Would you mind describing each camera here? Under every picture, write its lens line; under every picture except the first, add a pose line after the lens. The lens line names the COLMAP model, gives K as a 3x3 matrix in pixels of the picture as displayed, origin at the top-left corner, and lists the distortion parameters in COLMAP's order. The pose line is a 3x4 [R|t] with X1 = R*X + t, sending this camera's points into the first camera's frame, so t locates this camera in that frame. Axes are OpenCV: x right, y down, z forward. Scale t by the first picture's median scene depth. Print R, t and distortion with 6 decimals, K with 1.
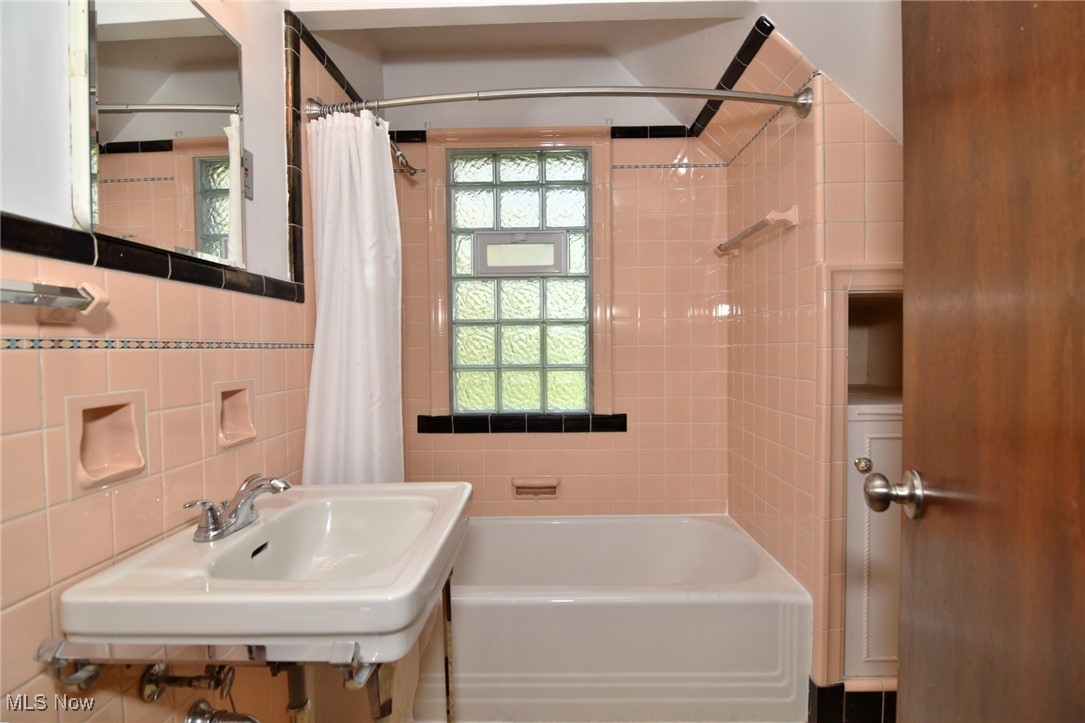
lens RADIAL K [[534.6, 0, 546.2], [0, 534.6, 362.7], [0, 0, 1]] dist [-0.026486, -0.001086]
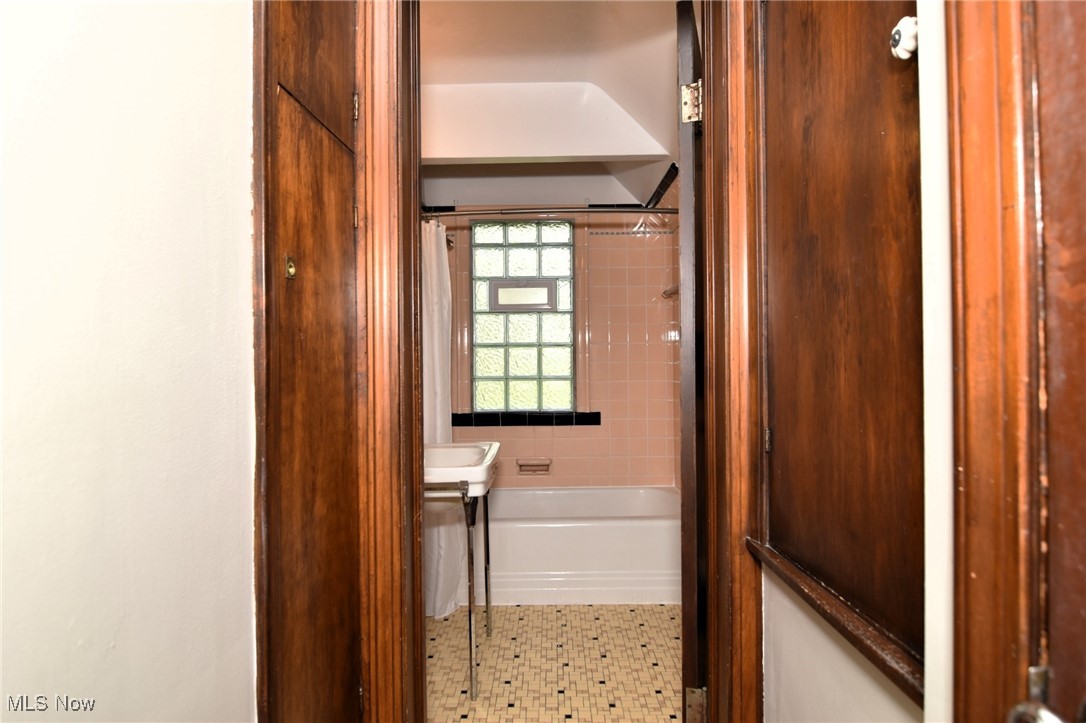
lens RADIAL K [[585.5, 0, 543.0], [0, 585.5, 361.5], [0, 0, 1]] dist [-0.000384, -0.014638]
pose [[0.999994, 0.001273, 0.003081, -0.001478], [-0.001187, 0.999619, -0.027581, 0.007891], [-0.003115, 0.027578, 0.999615, -0.497518]]
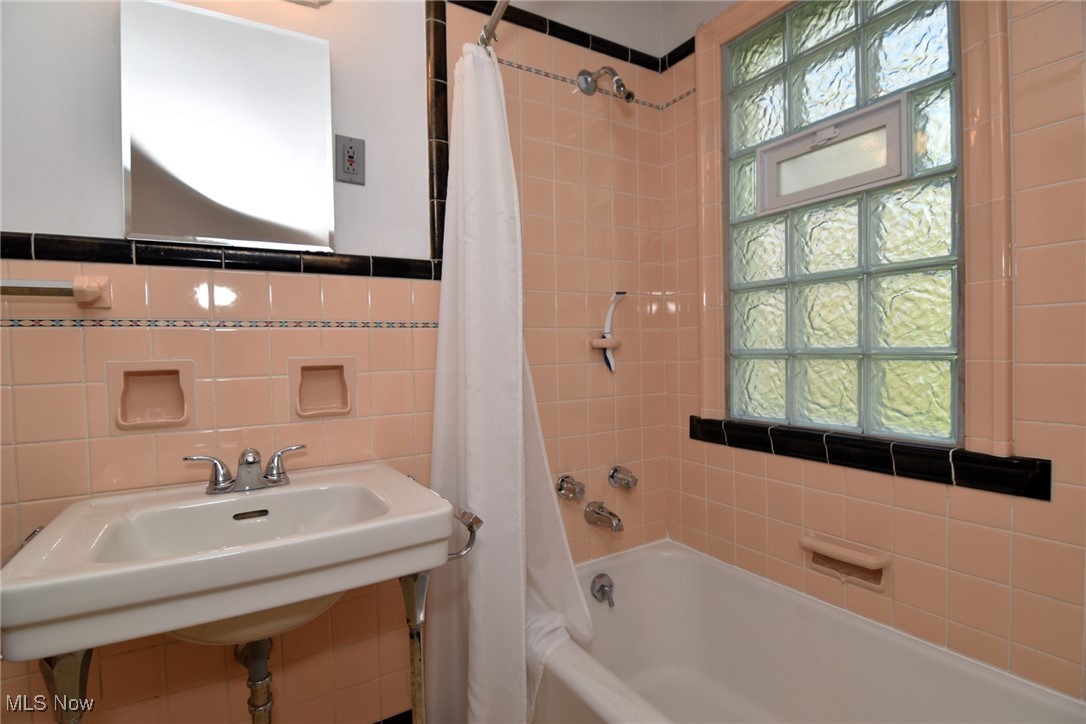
lens RADIAL K [[536.1, 0, 544.6], [0, 536.1, 363.6], [0, 0, 1]] dist [-0.000991, -0.013076]
pose [[0.522369, 0.021206, -0.852456, 0.299954], [-0.009133, 0.999773, 0.019274, 0.011484], [0.852671, -0.002283, 0.522443, 0.418210]]
